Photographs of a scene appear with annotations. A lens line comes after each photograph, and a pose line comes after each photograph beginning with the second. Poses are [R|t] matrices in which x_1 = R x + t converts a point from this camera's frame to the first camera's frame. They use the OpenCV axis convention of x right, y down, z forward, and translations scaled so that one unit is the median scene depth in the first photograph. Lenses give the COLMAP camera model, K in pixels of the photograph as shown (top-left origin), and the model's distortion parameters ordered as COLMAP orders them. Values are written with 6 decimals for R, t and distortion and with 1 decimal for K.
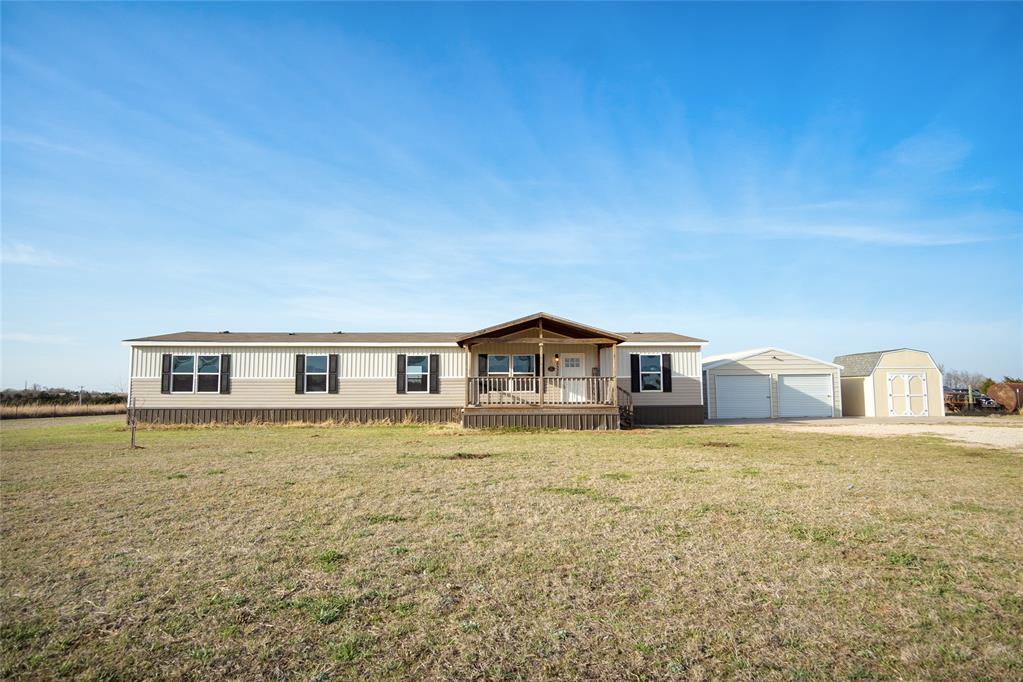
lens RADIAL K [[544.8, 0, 511.5], [0, 544.8, 341.0], [0, 0, 1]] dist [-0.006535, -0.000993]
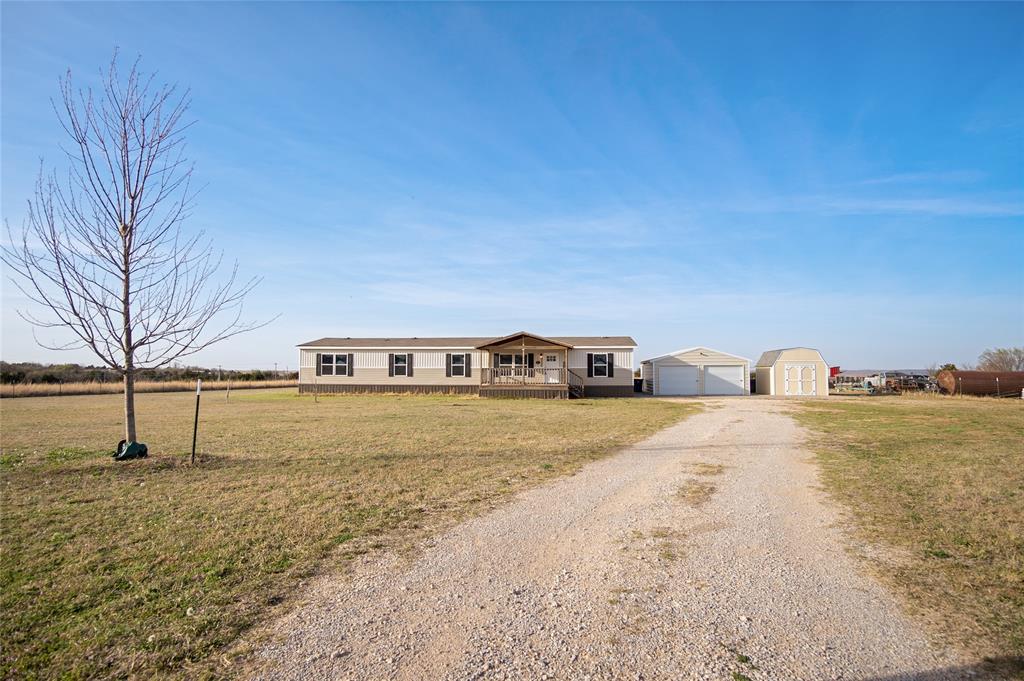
lens RADIAL K [[556.0, 0, 512.0], [0, 556.0, 340.5], [0, 0, 1]] dist [-0.002222, -0.000108]
pose [[0.992562, 0.001653, -0.121726, 0.203203], [0.003337, 0.999162, 0.040784, -0.086170], [0.121692, -0.040887, 0.991725, -0.686866]]
